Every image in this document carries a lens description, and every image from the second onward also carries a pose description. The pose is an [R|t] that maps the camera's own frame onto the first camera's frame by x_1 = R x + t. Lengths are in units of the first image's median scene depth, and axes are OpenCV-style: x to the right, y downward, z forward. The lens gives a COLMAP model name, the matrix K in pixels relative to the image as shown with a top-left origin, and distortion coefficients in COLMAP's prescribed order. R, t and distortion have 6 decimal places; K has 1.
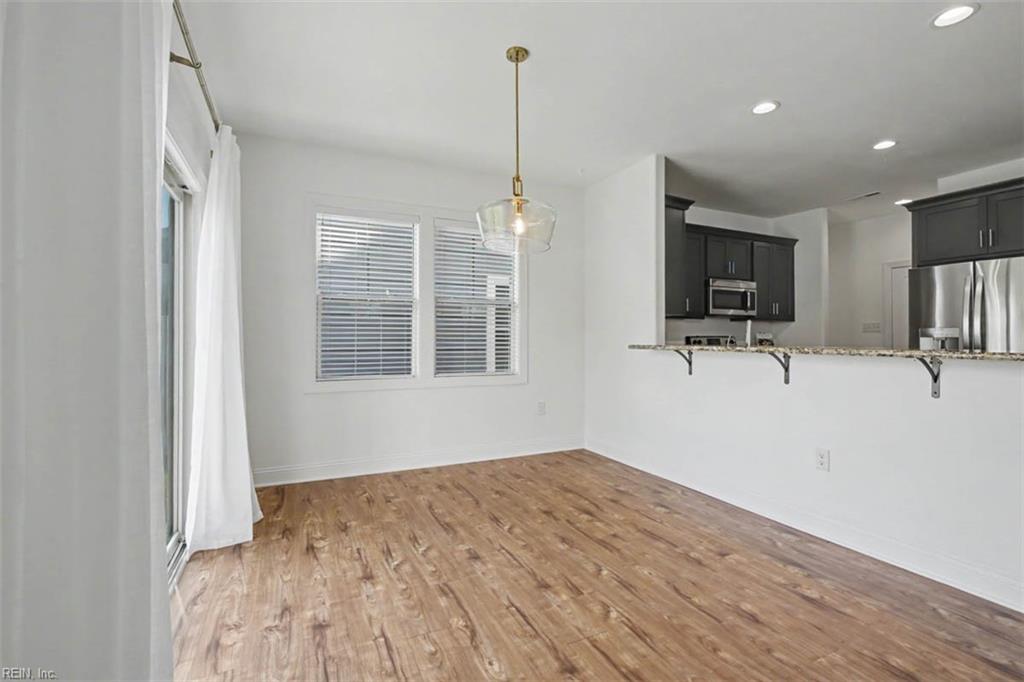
lens RADIAL K [[472.0, 0, 517.6], [0, 472.0, 337.4], [0, 0, 1]] dist [0.000056, 0.000638]
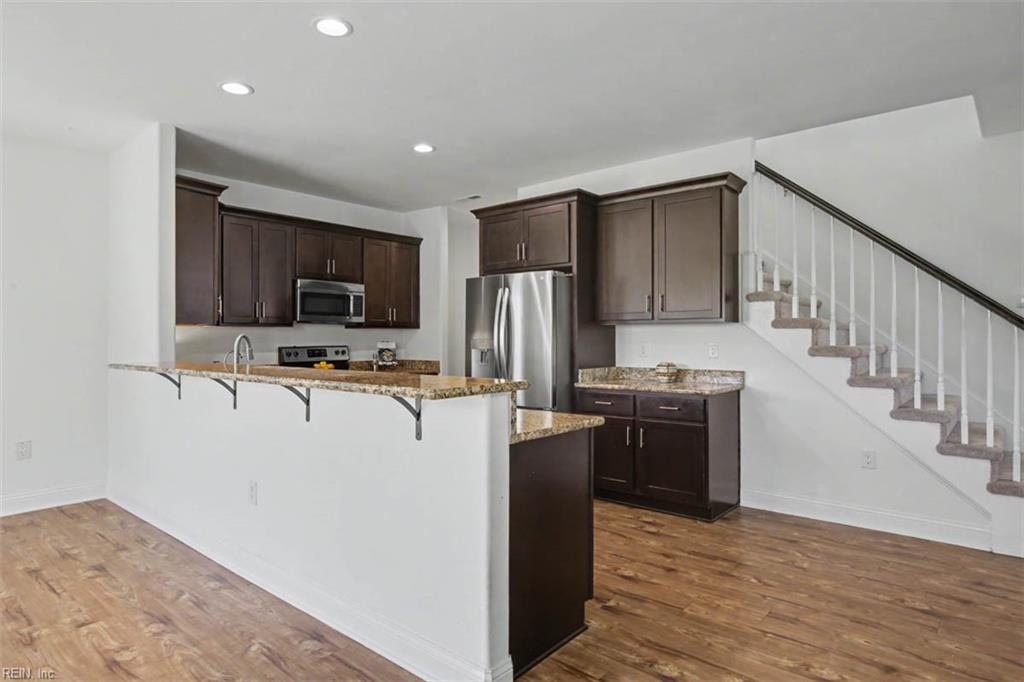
lens RADIAL K [[576.2, 0, 512.0], [0, 576.2, 341.0], [0, 0, 1]] dist [0.000718, 0.001513]
pose [[0.918751, -0.012049, 0.394654, 0.486705], [0.009955, 0.999923, 0.007354, -0.024543], [-0.394712, -0.002827, 0.918800, -0.148963]]
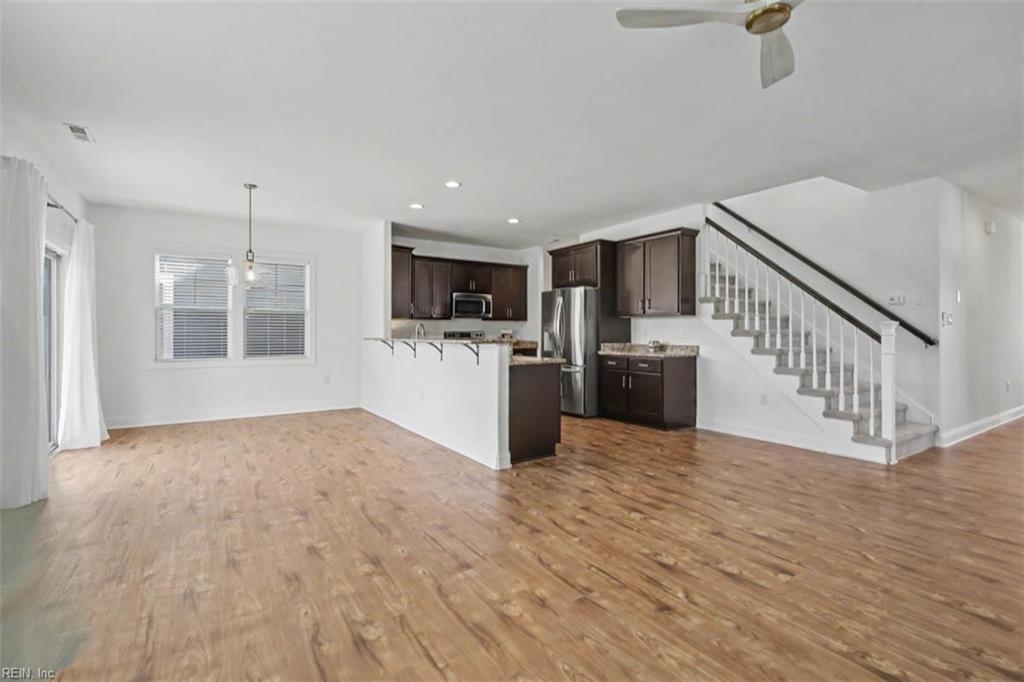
lens RADIAL K [[472.0, 0, 517.6], [0, 472.0, 337.4], [0, 0, 1]] dist [0.000056, 0.000638]
pose [[0.991636, -0.010929, 0.128602, 0.574903], [0.009073, 0.999846, 0.015008, -0.005966], [-0.128746, -0.013716, 0.991583, -0.726593]]
